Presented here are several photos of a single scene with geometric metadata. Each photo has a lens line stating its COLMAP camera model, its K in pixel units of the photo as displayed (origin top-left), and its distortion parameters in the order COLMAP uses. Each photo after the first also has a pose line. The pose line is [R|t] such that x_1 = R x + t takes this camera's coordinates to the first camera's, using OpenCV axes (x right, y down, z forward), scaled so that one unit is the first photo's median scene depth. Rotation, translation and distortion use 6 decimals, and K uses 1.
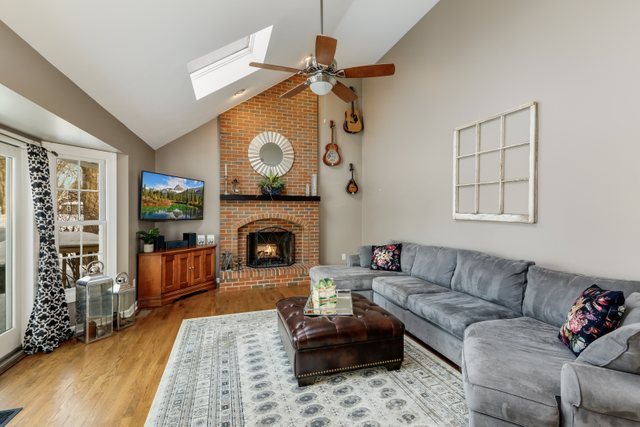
lens RADIAL K [[285.4, 0, 322.1], [0, 285.4, 209.2], [0, 0, 1]] dist [0.021538, -0.004698]
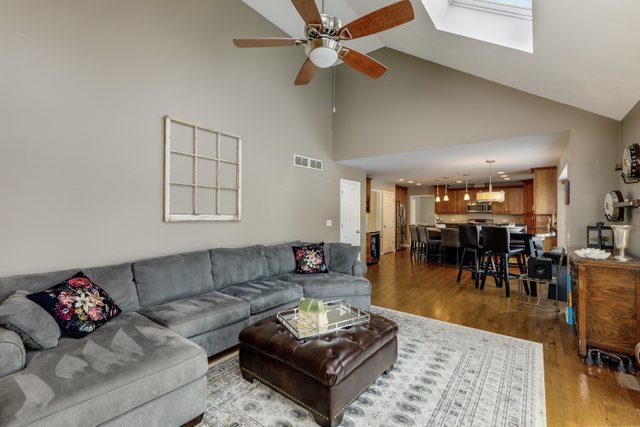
lens RADIAL K [[285.4, 0, 314.6], [0, 285.4, 212.4], [0, 0, 1]] dist [0.021538, -0.004698]
pose [[-0.549467, 0.002110, 0.835512, -0.380108], [-0.006549, 0.999955, -0.006832, 0.008688], [-0.835489, -0.009226, -0.549429, 0.844643]]
